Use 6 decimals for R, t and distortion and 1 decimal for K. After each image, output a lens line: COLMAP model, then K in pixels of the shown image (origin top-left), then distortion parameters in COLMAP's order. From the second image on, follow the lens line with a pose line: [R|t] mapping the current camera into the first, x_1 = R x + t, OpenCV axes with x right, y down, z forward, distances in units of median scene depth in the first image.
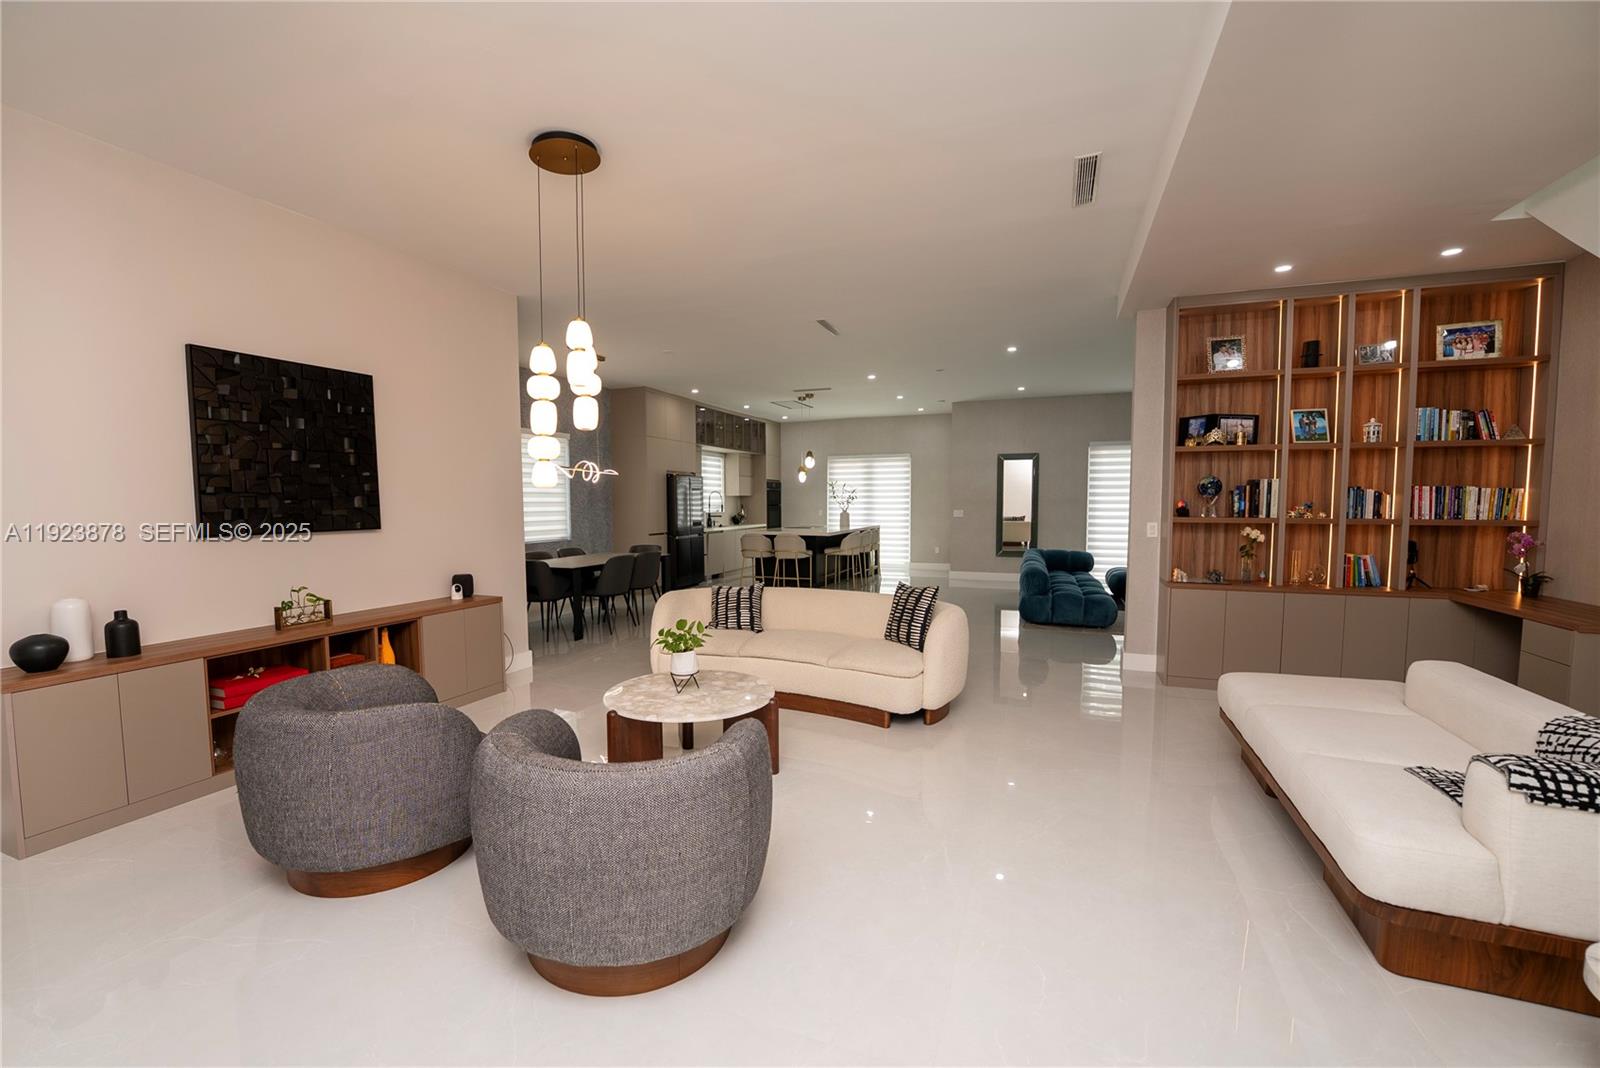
lens RADIAL K [[651.1, 0, 787.0], [0, 651.1, 543.7], [0, 0, 1]] dist [-0.031401, 0.004301]
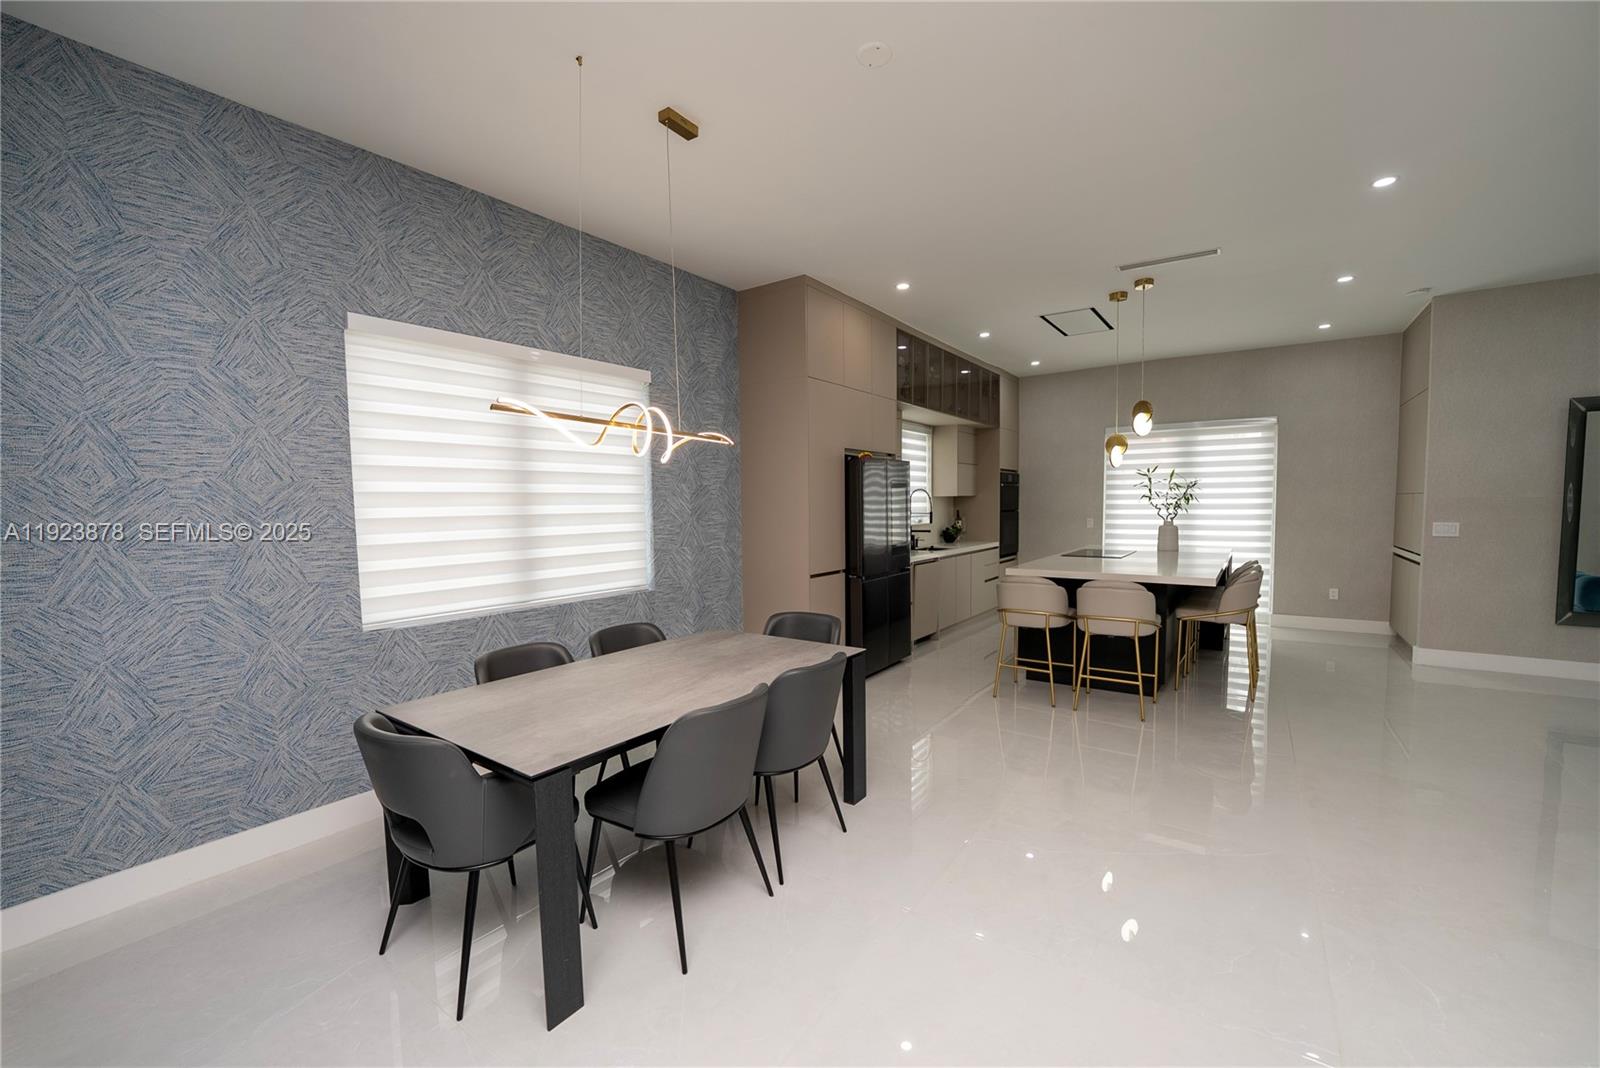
lens RADIAL K [[651.1, 0, 786.5], [0, 651.1, 543.6], [0, 0, 1]] dist [-0.031401, 0.004301]
pose [[0.970725, 0.005953, -0.240119, -0.223516], [-0.006459, 0.999978, -0.001321, -0.076970], [0.240106, 0.002833, 0.970743, 1.033160]]
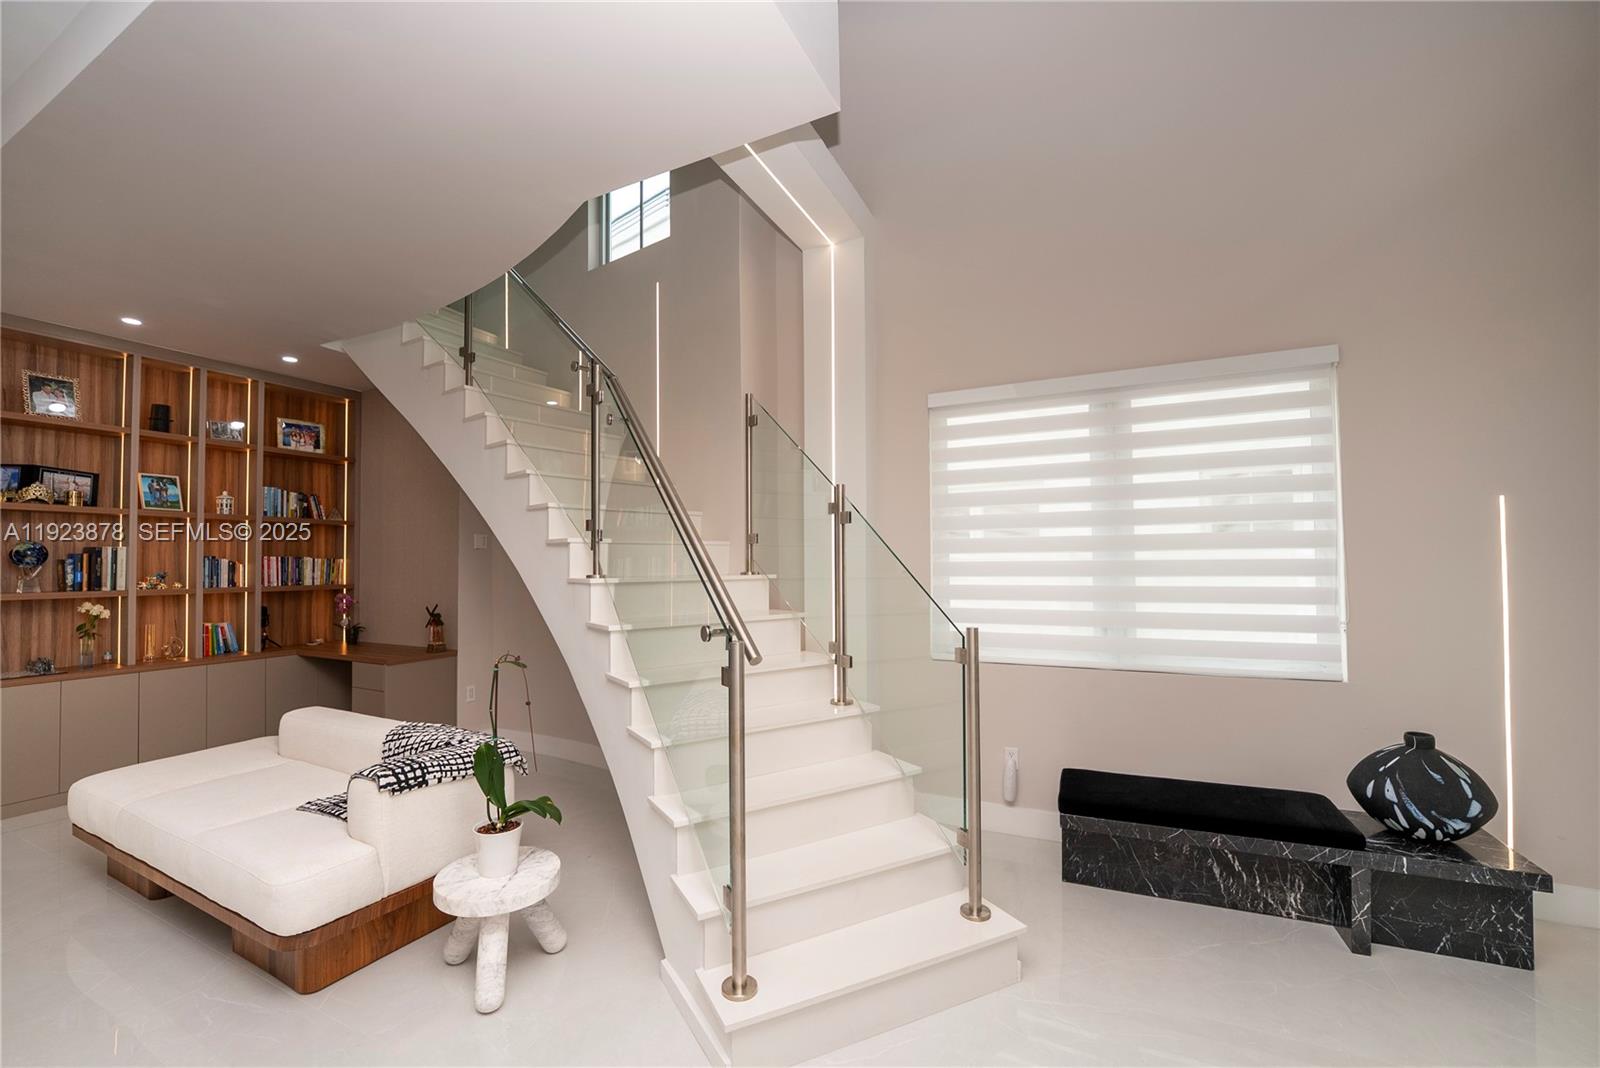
lens RADIAL K [[651.1, 0, 785.2], [0, 651.1, 548.6], [0, 0, 1]] dist [-0.031401, 0.004301]
pose [[0.083989, 0.024289, 0.996171, -0.040193], [0.073090, 0.996860, -0.030469, -0.003696], [-0.993783, 0.075369, 0.081950, 0.002293]]
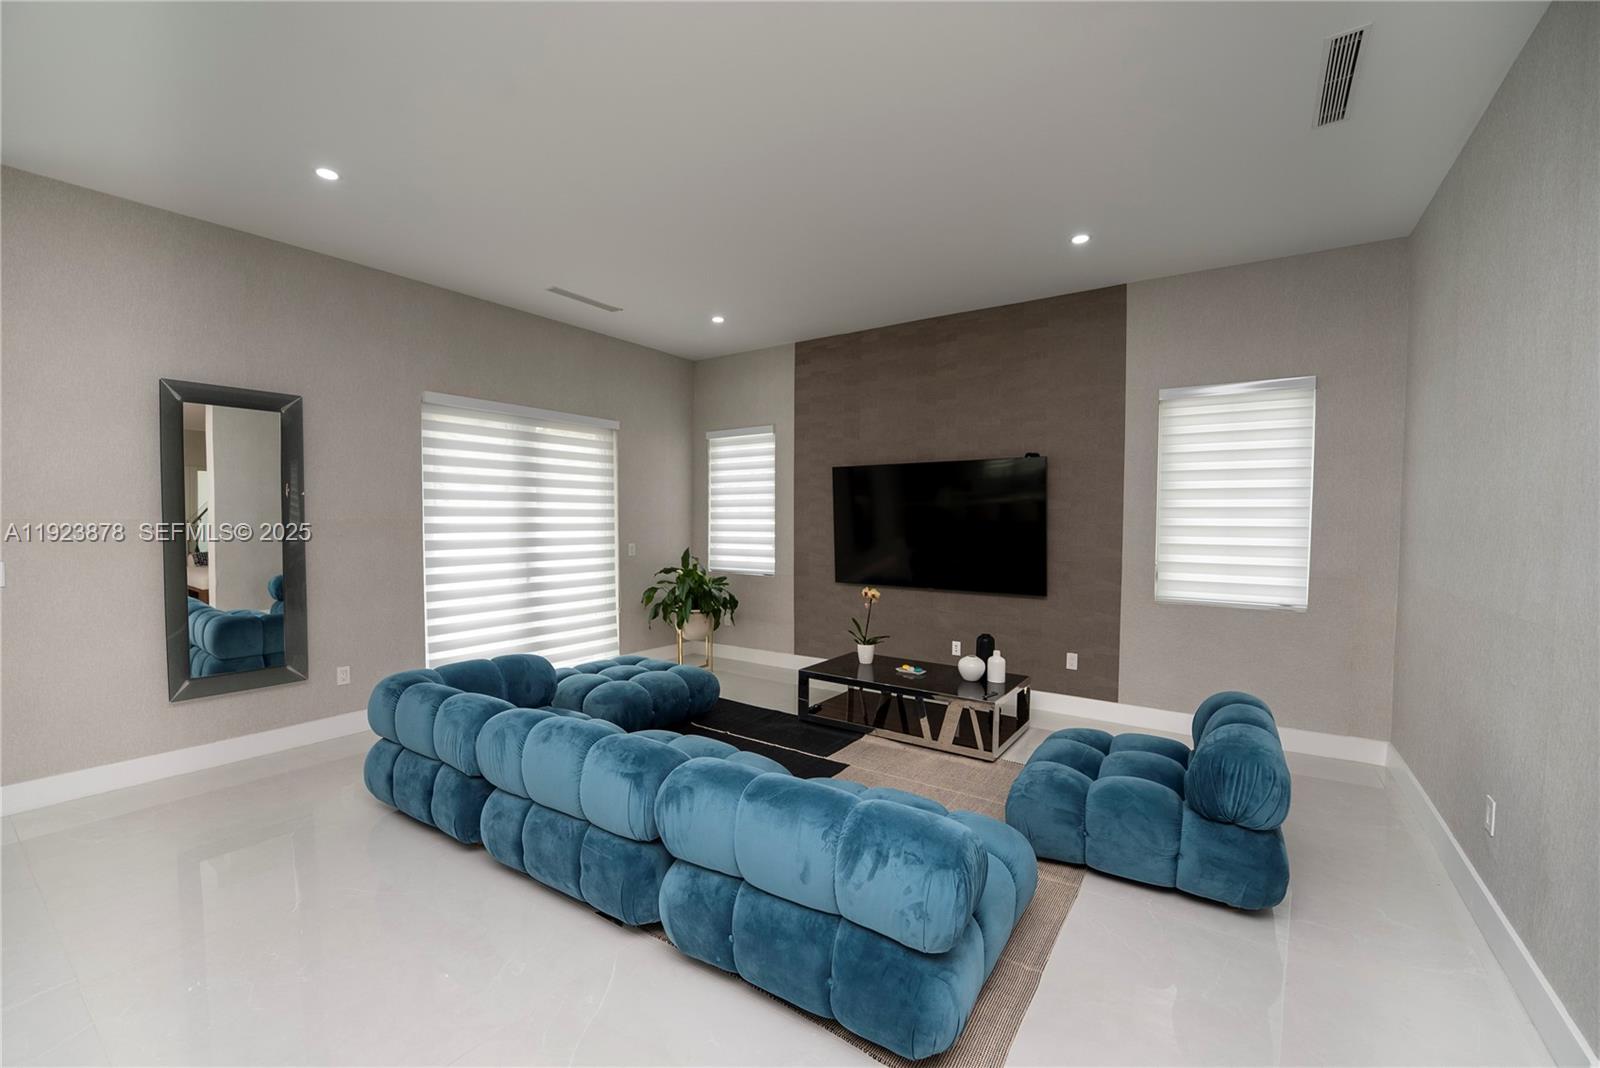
lens RADIAL K [[651.1, 0, 786.7], [0, 651.1, 542.1], [0, 0, 1]] dist [-0.031401, 0.004301]
pose [[0.222767, -0.030058, 0.974408, 0.212595], [0.058254, 0.998149, 0.017473, -0.109060], [-0.973130, 0.052871, 0.224106, 1.474821]]
